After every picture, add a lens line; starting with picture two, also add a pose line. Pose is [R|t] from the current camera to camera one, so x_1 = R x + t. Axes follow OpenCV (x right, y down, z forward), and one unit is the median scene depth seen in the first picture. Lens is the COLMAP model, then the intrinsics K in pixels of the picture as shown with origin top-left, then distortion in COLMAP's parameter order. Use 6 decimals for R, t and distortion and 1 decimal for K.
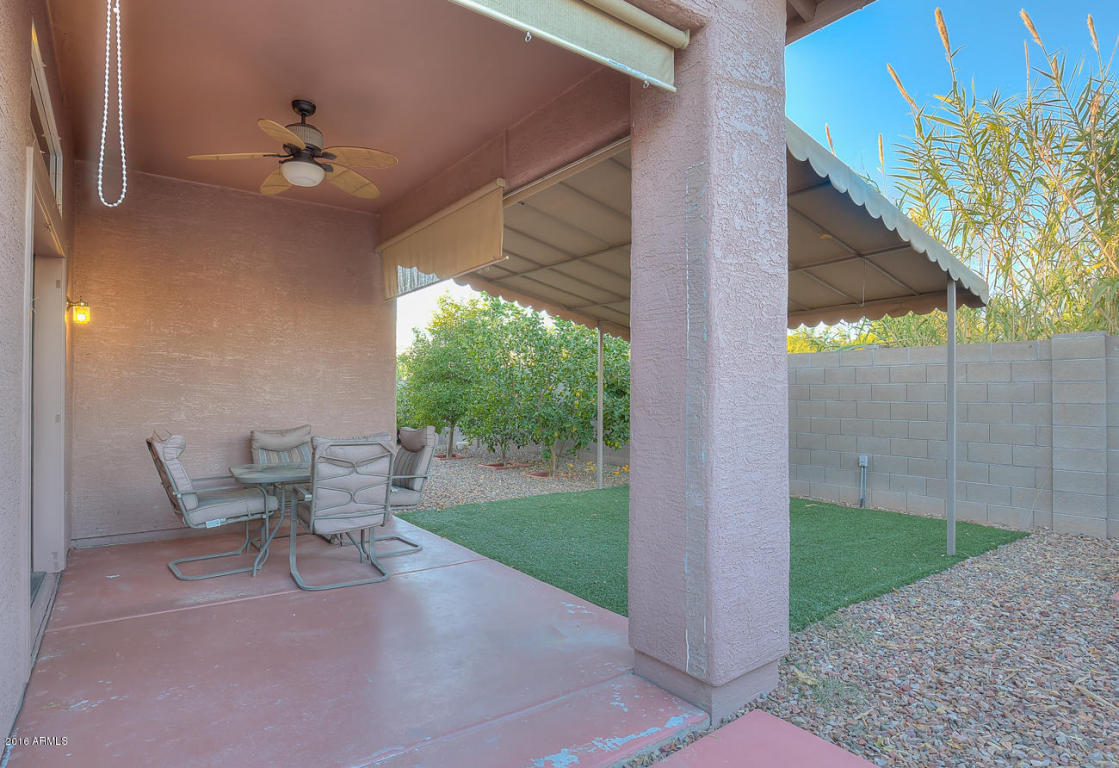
lens RADIAL K [[604.5, 0, 559.5], [0, 604.5, 384.0], [0, 0, 1]] dist [-0.024434, 0.007261]
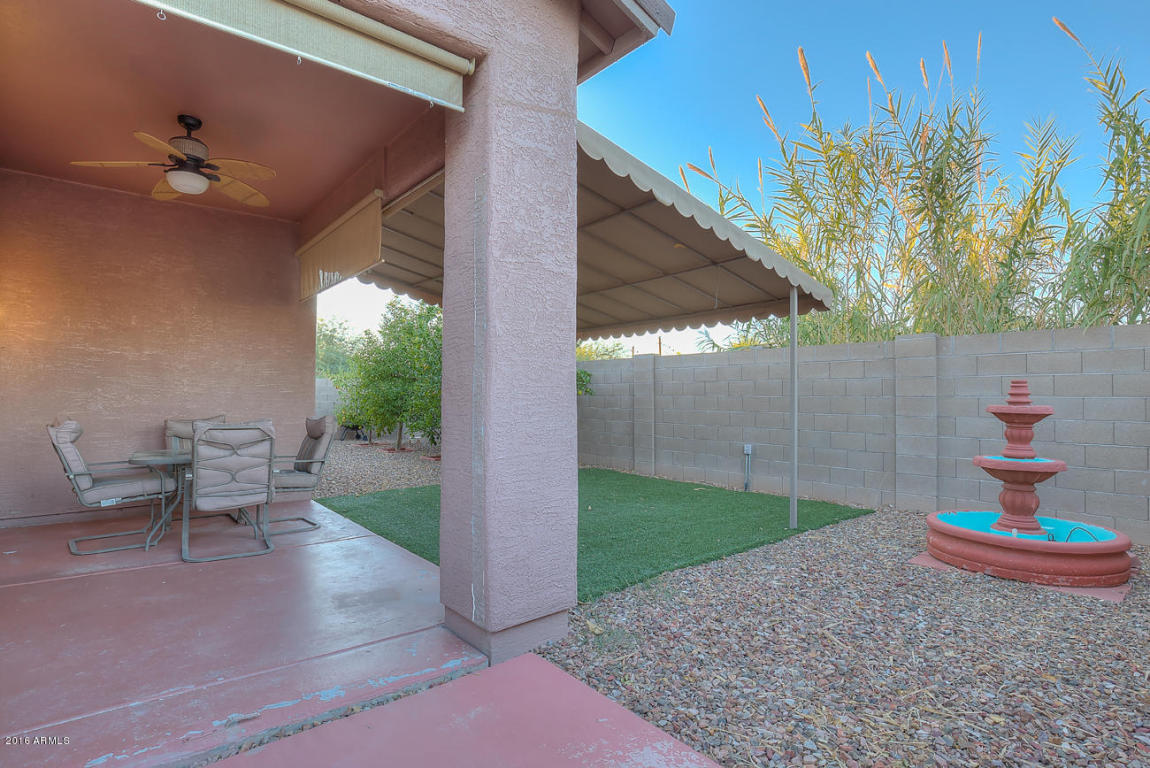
lens RADIAL K [[561.1, 0, 575.0], [0, 561.1, 384.0], [0, 0, 1]] dist [-0.031061, 0.010203]
pose [[0.998755, 0.002118, 0.049830, 0.222799], [-0.001775, 0.999974, -0.006925, 0.024067], [-0.049844, 0.006828, 0.998734, -0.041199]]
